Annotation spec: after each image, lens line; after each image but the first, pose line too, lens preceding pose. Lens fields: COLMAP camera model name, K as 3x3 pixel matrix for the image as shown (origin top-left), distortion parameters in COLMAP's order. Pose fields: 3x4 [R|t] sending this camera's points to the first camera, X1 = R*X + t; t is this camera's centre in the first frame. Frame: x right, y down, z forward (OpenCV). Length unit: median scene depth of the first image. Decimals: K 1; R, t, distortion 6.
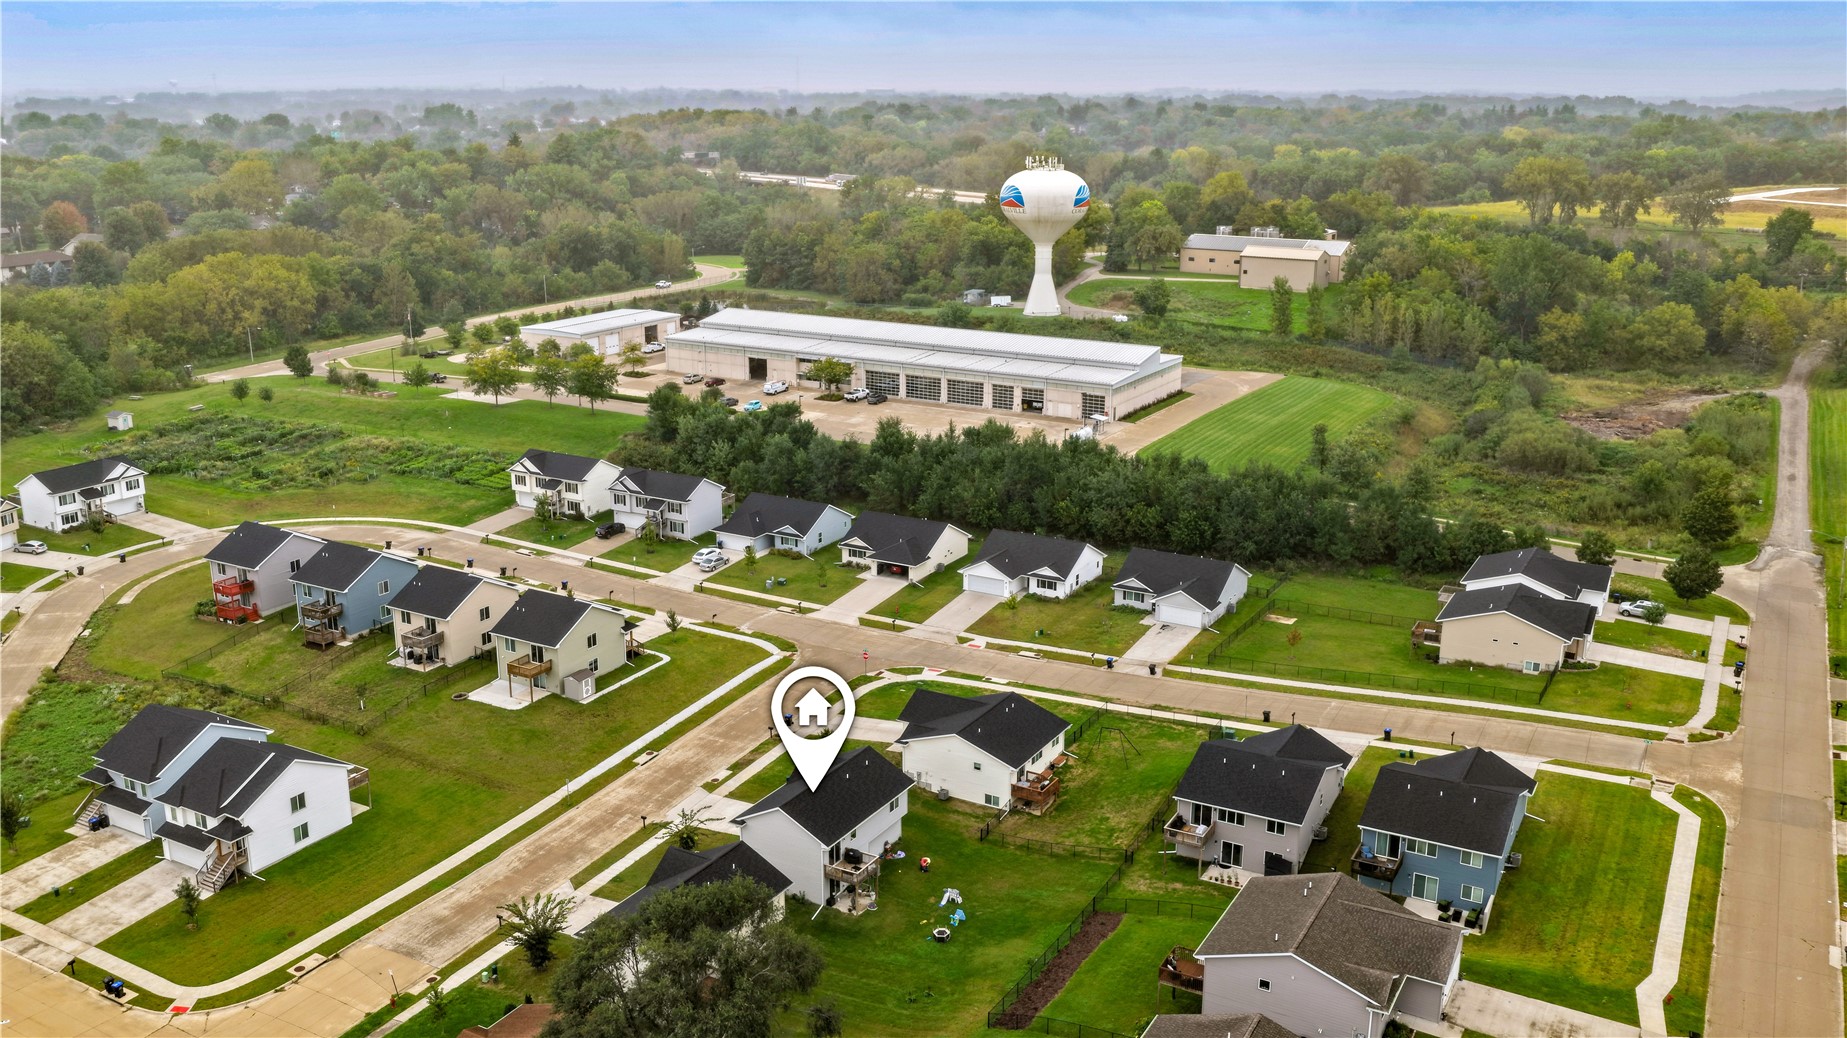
lens RADIAL K [[1539.9, 0, 922.8], [0, 1539.9, 519.5], [0, 0, 1]] dist [0.012714, 0.001946]
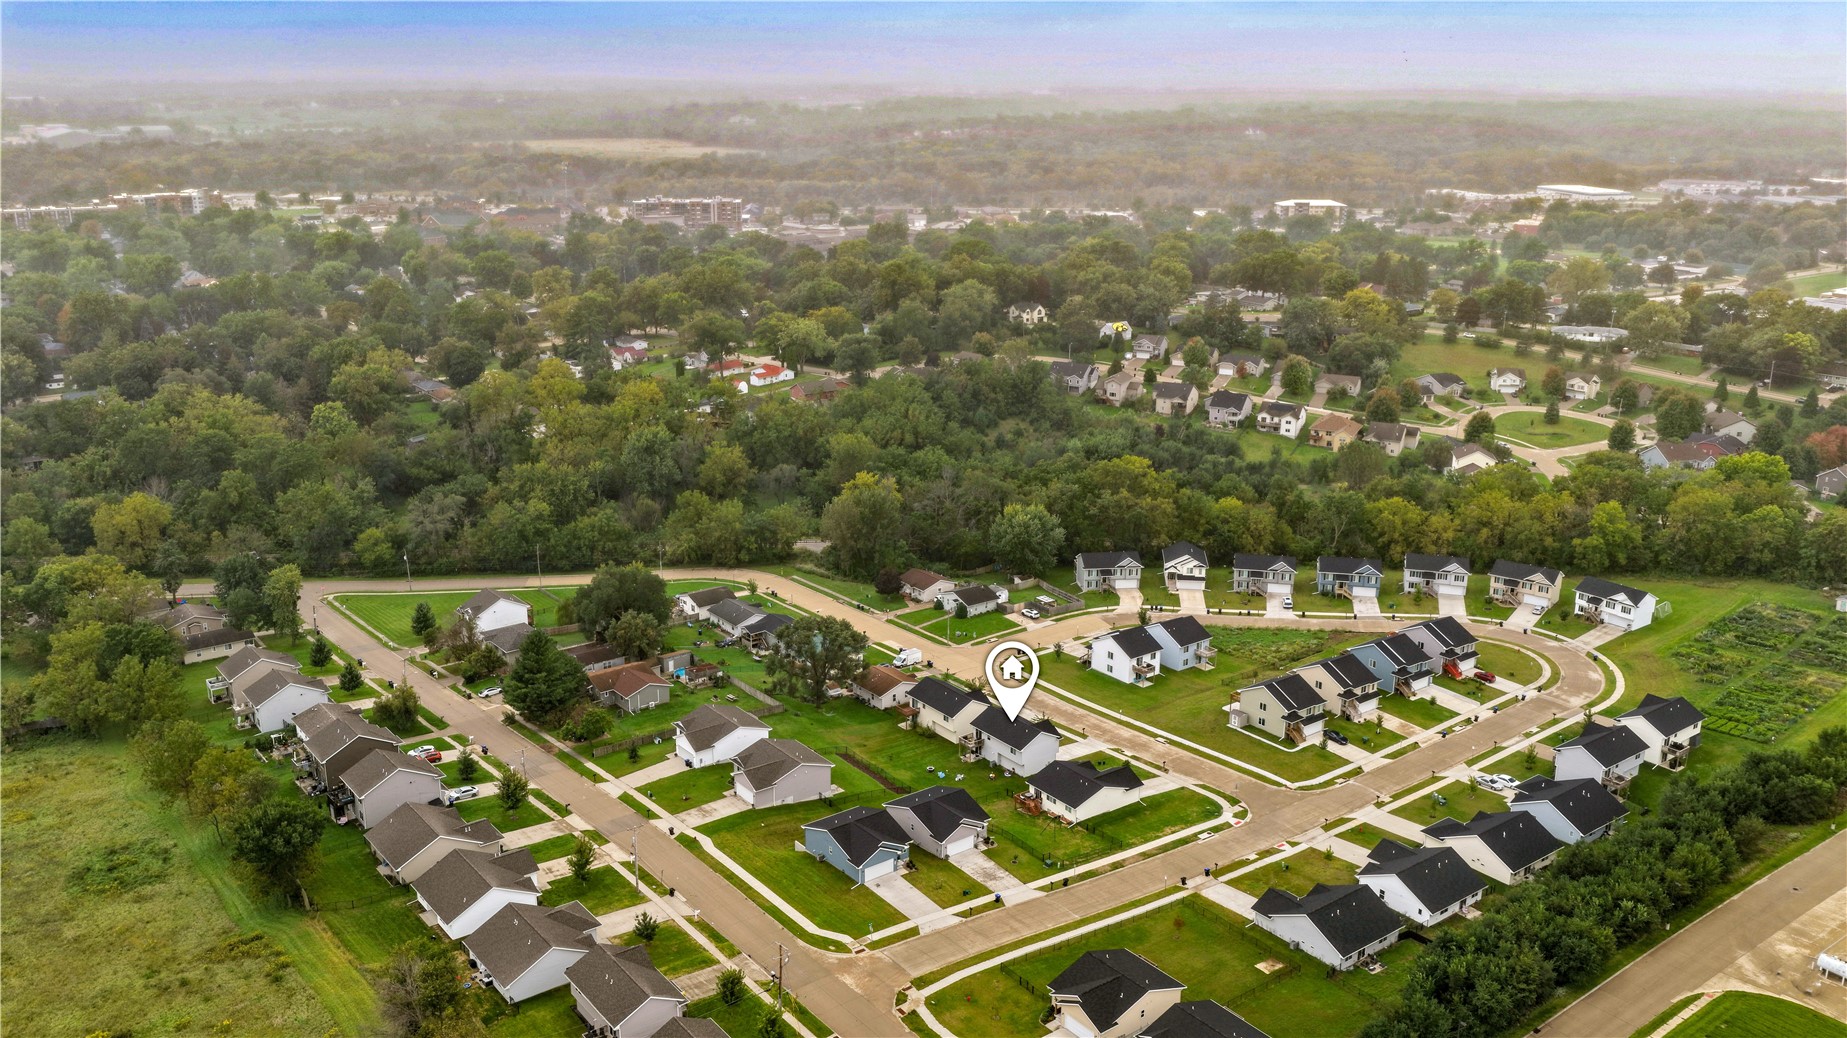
lens RADIAL K [[1539.9, 0, 922.8], [0, 1539.9, 518.8], [0, 0, 1]] dist [0.012714, 0.001946]
pose [[-0.399375, 0.244270, -0.883647, 1.498393], [-0.269693, 0.889901, 0.367889, -0.681271], [0.876222, 0.385239, -0.289527, 1.195818]]
